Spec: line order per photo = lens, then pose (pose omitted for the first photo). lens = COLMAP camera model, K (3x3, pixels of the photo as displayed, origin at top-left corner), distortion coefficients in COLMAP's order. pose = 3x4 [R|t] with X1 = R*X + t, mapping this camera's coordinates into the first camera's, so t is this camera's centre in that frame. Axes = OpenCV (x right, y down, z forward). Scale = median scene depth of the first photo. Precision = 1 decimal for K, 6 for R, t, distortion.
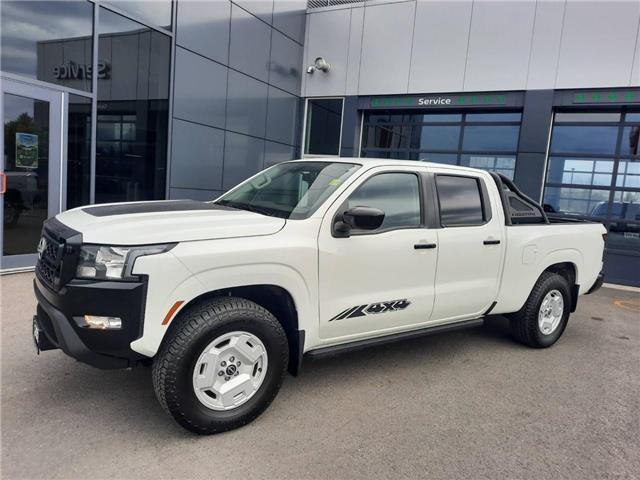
lens RADIAL K [[463.2, 0, 320.0], [0, 463.2, 240.0], [0, 0, 1]] dist [0.087500, -0.104885]
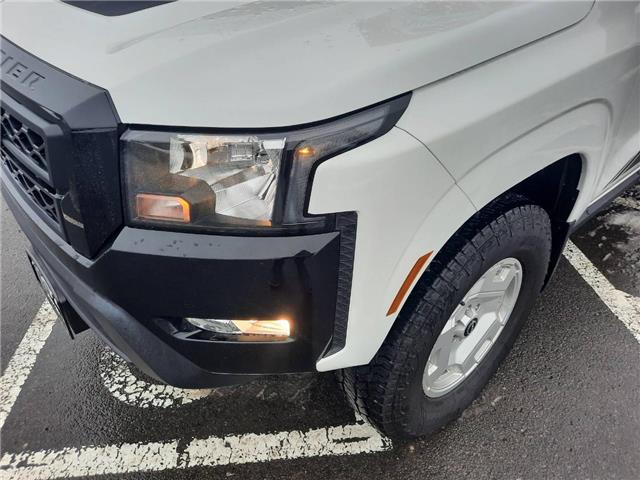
lens RADIAL K [[463.2, 0, 320.0], [0, 463.2, 240.0], [0, 0, 1]] dist [0.087500, -0.104885]
pose [[0.993142, -0.112332, 0.032425, -0.270863], [0.084204, 0.879601, 0.468201, -0.043409], [-0.081115, -0.462260, 0.883027, 0.466247]]
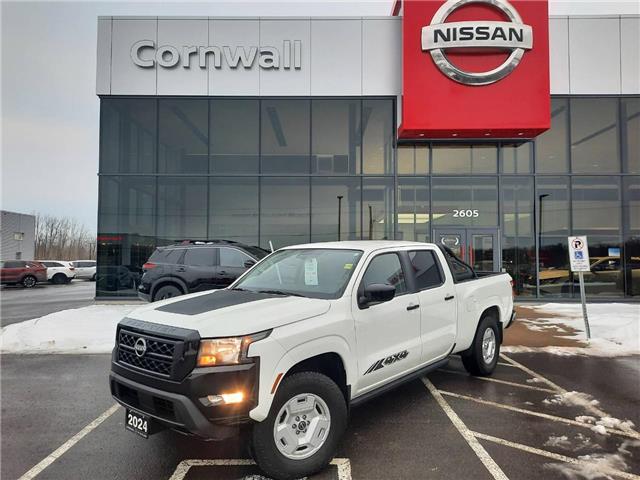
lens RADIAL K [[463.2, 0, 320.0], [0, 463.2, 240.0], [0, 0, 1]] dist [0.087500, -0.104885]
pose [[0.968121, -0.078154, 0.237976, -0.327463], [0.106346, 0.988445, -0.108012, -0.060725], [-0.226785, 0.129877, 0.965246, -0.240972]]
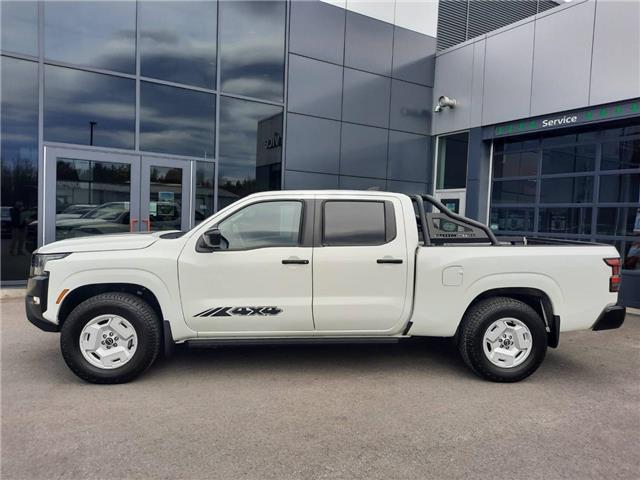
lens RADIAL K [[463.2, 0, 320.0], [0, 463.2, 240.0], [0, 0, 1]] dist [0.087500, -0.104885]
pose [[0.865623, -0.023339, -0.500152, 0.851928], [-0.022633, 0.996068, -0.085652, 0.056111], [0.500184, 0.085463, 0.861691, 0.028737]]
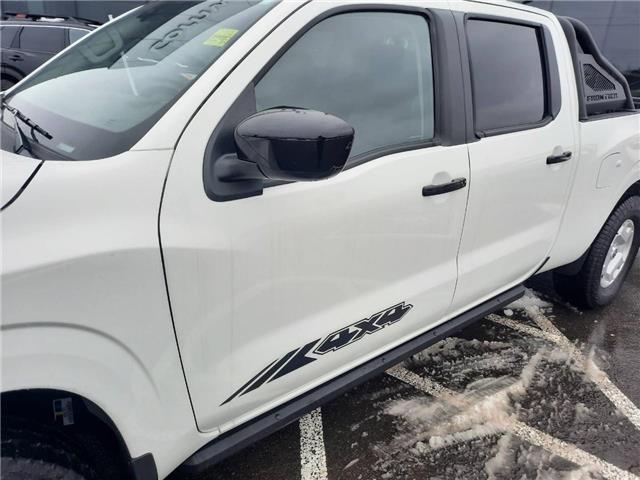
lens RADIAL K [[463.2, 0, 320.0], [0, 463.2, 240.0], [0, 0, 1]] dist [0.087500, -0.104885]
pose [[0.997484, -0.051385, 0.048834, 0.079059], [0.037546, 0.967282, 0.250910, -0.054881], [-0.060129, -0.248445, 0.966778, 0.549252]]
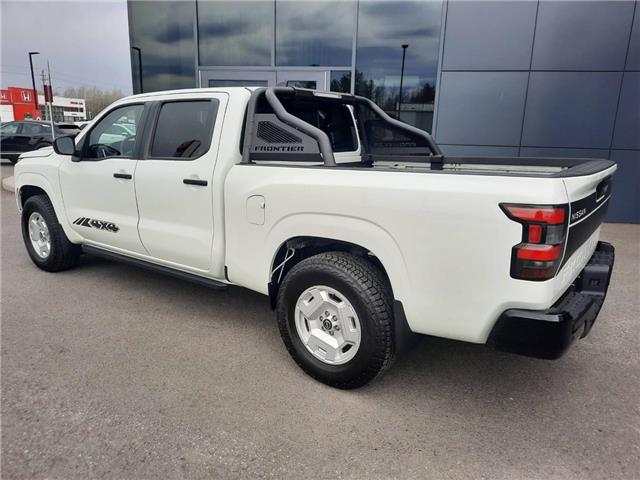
lens RADIAL K [[463.2, 0, 320.0], [0, 463.2, 240.0], [0, 0, 1]] dist [0.087500, -0.104885]
pose [[0.303013, 0.151122, -0.940928, 1.337868], [-0.103651, 0.986715, 0.125097, -0.021628], [0.947333, 0.059622, 0.314651, 1.085811]]
